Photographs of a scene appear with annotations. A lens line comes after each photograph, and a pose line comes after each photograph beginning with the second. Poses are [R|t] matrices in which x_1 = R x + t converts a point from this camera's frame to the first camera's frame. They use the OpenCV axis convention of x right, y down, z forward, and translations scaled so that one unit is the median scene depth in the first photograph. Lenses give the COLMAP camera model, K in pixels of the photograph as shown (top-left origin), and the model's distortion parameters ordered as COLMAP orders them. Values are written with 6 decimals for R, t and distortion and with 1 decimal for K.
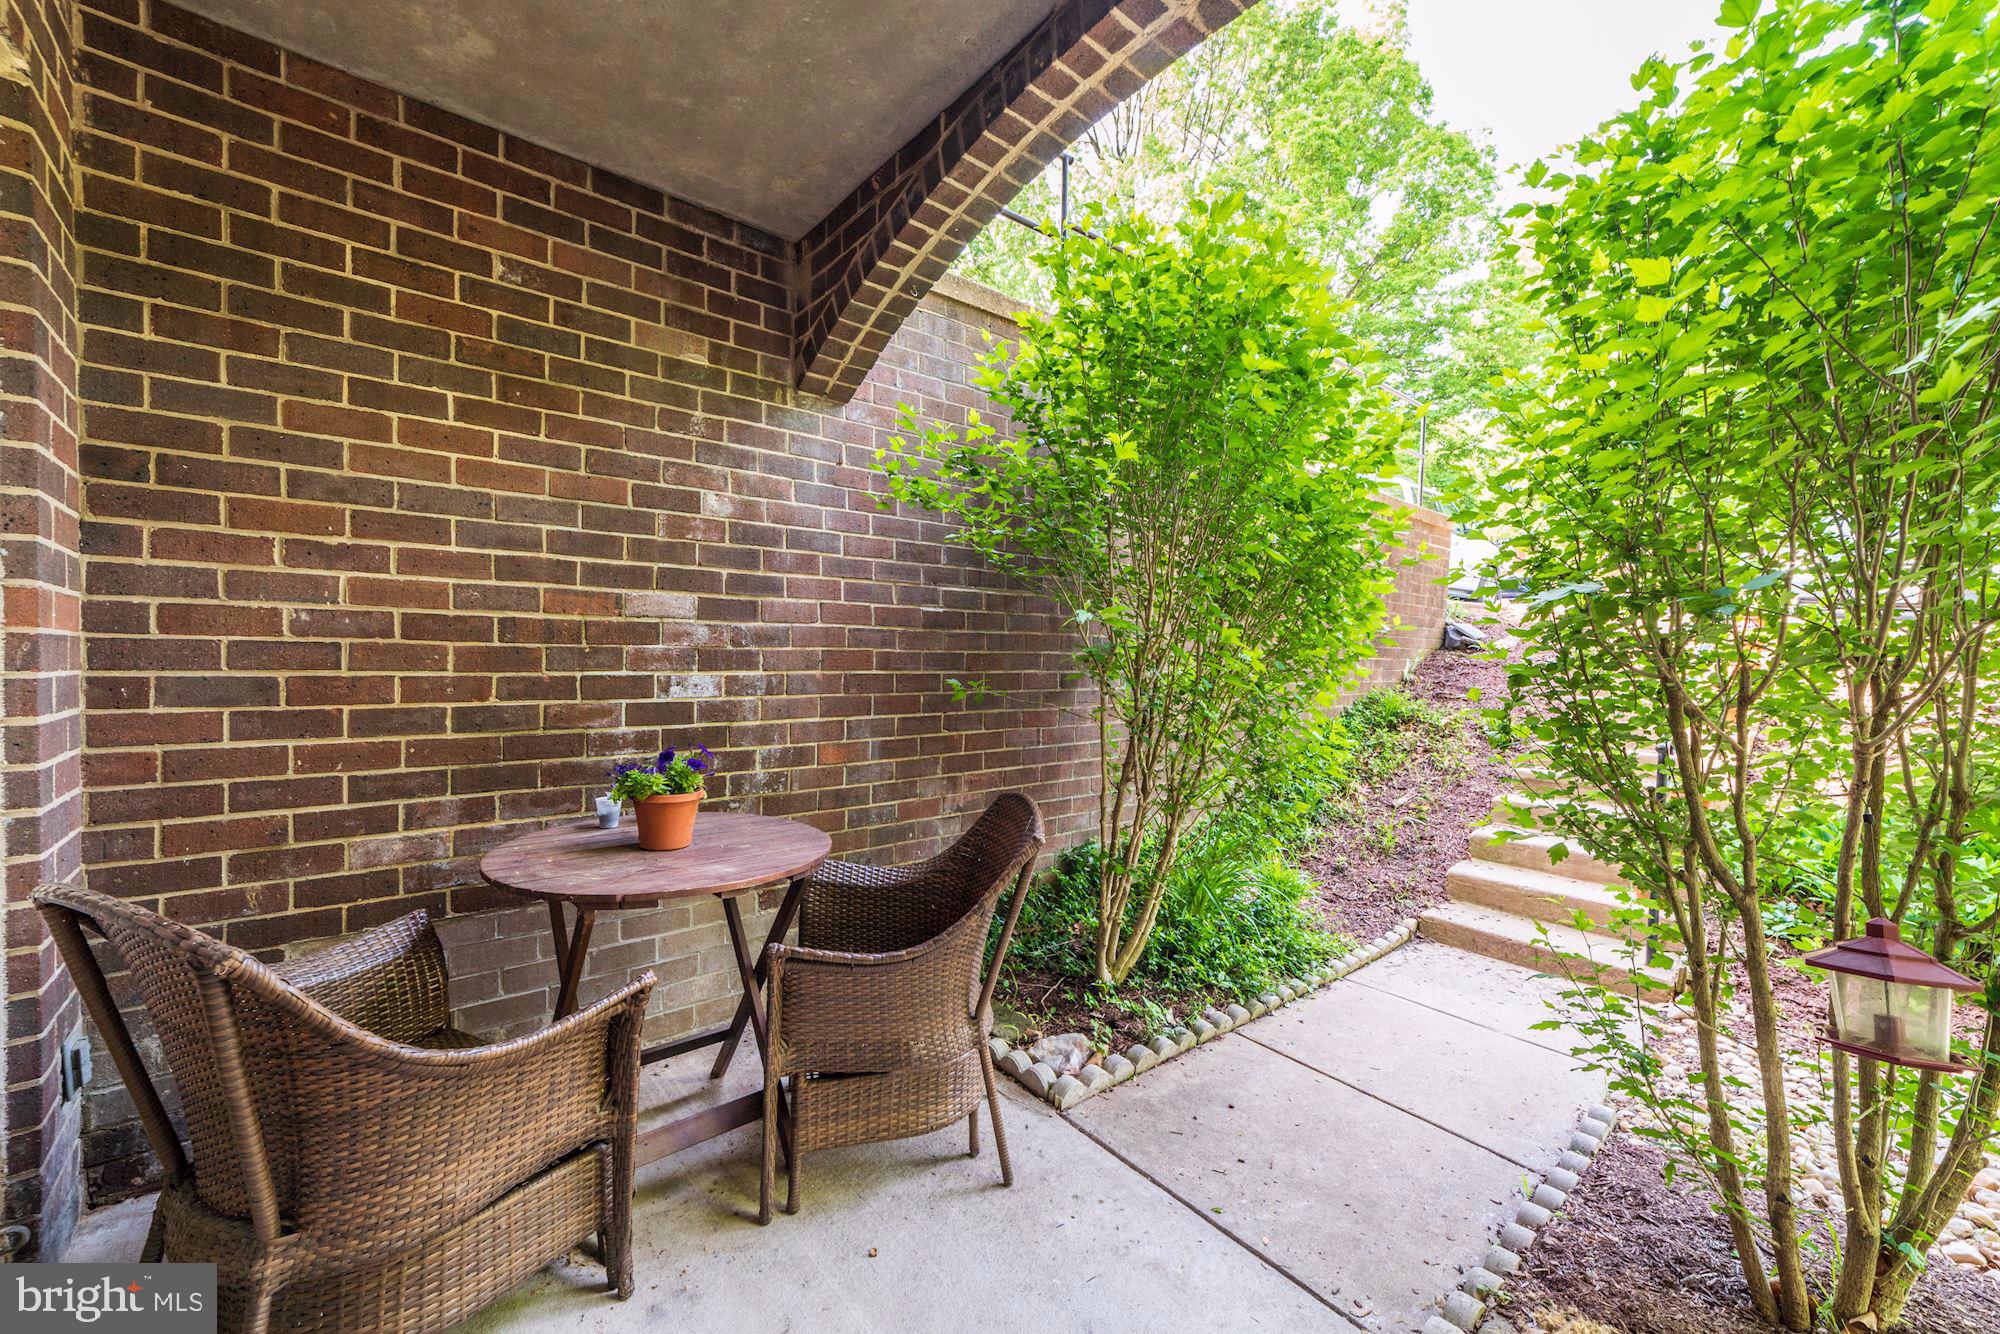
lens RADIAL K [[782.9, 0, 1006.0], [0, 782.9, 674.1], [0, 0, 1]] dist [-0.015632, 0.008618]
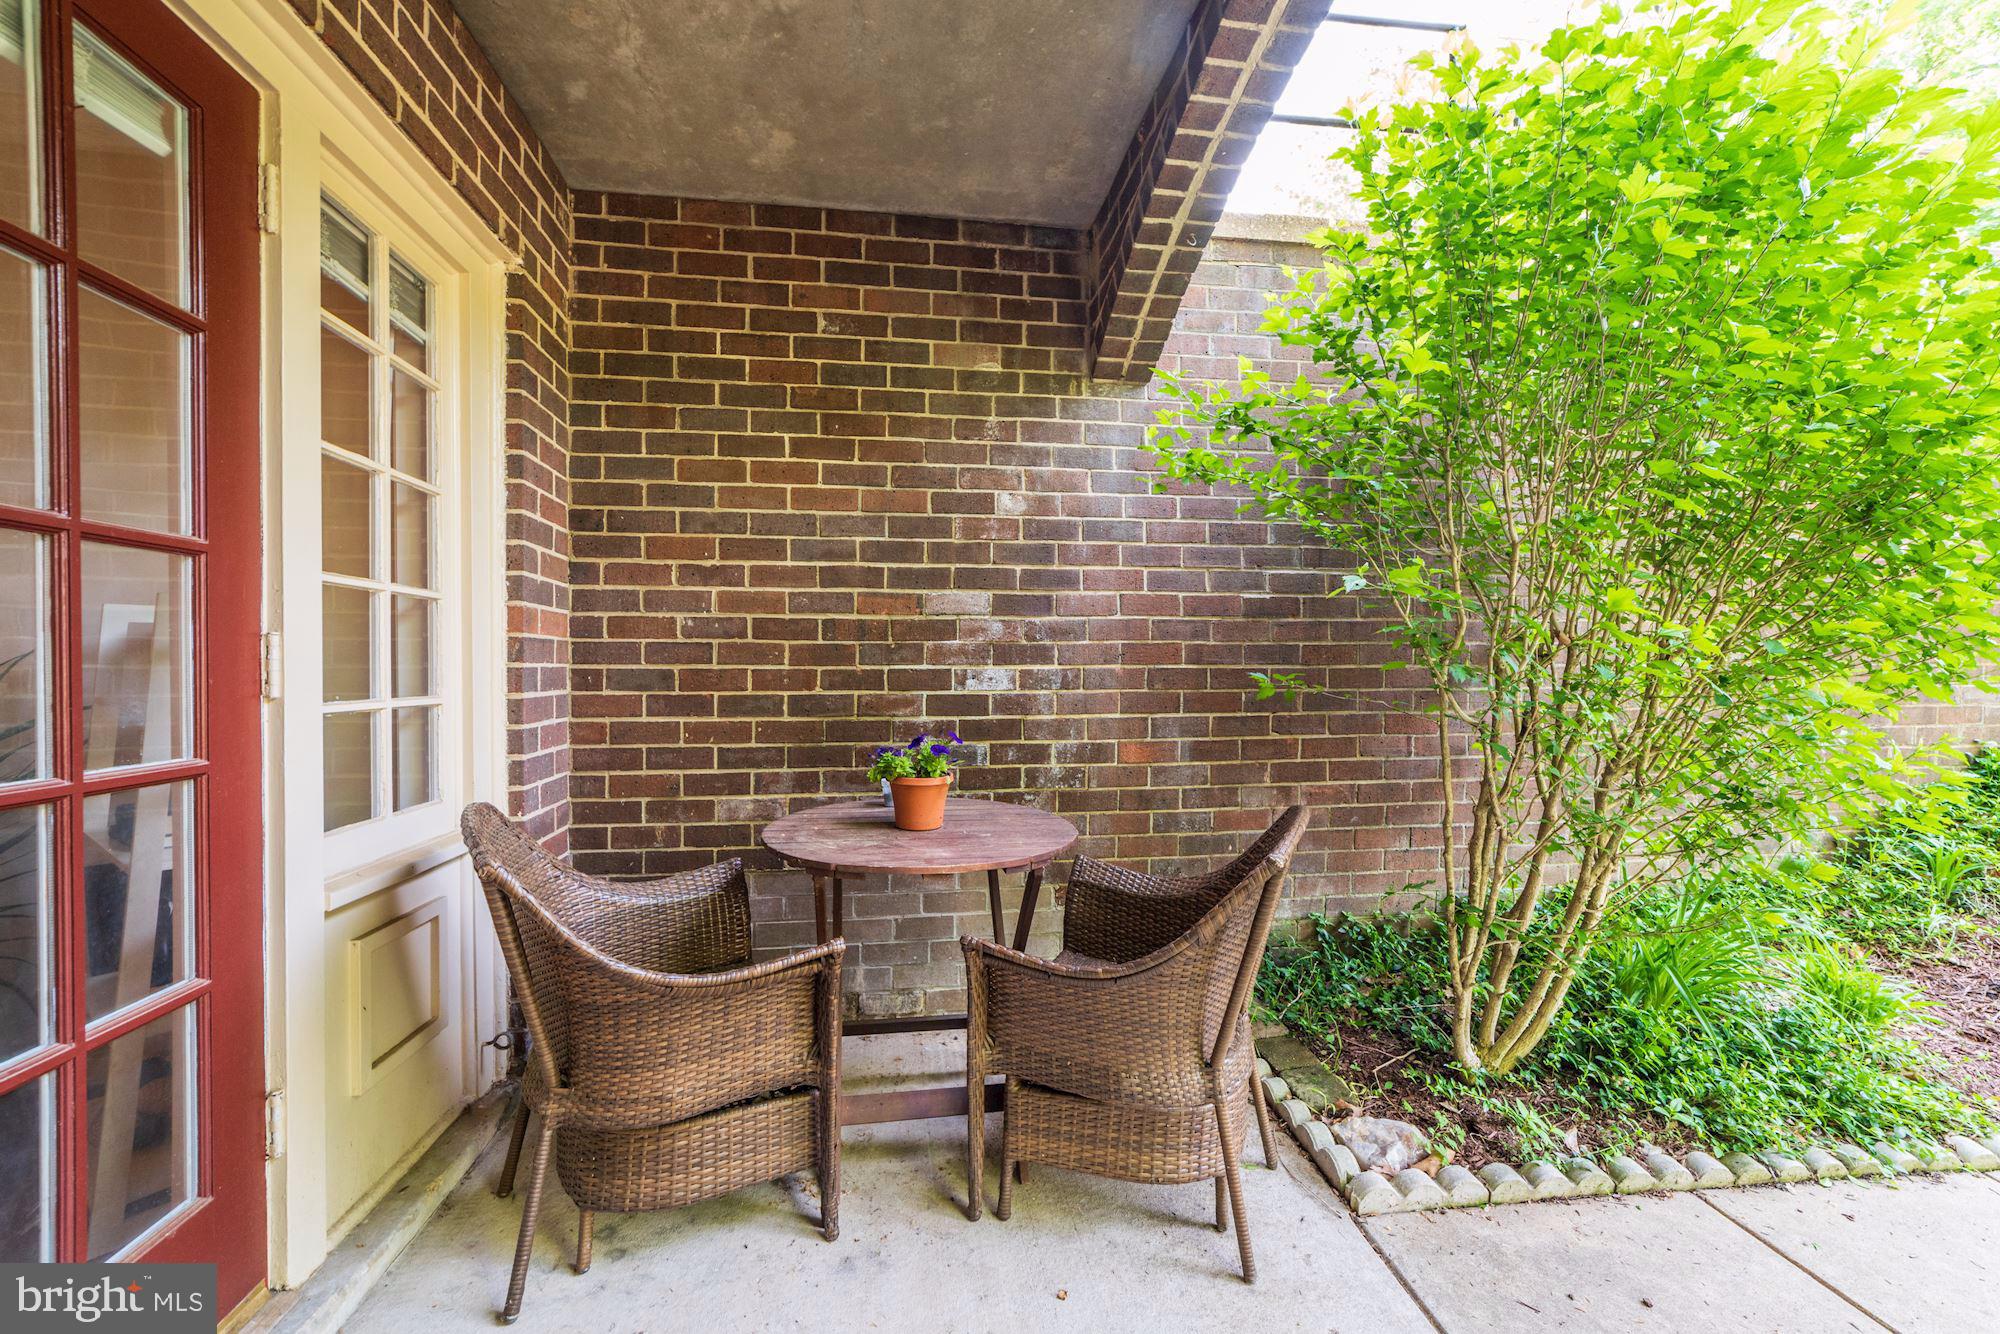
lens RADIAL K [[782.9, 0, 1006.0], [0, 782.9, 674.1], [0, 0, 1]] dist [-0.015632, 0.008618]
pose [[0.845046, -0.007579, -0.534640, 0.189810], [0.001601, 0.999931, -0.011644, 0.021598], [0.534691, 0.008984, 0.845000, 0.137511]]
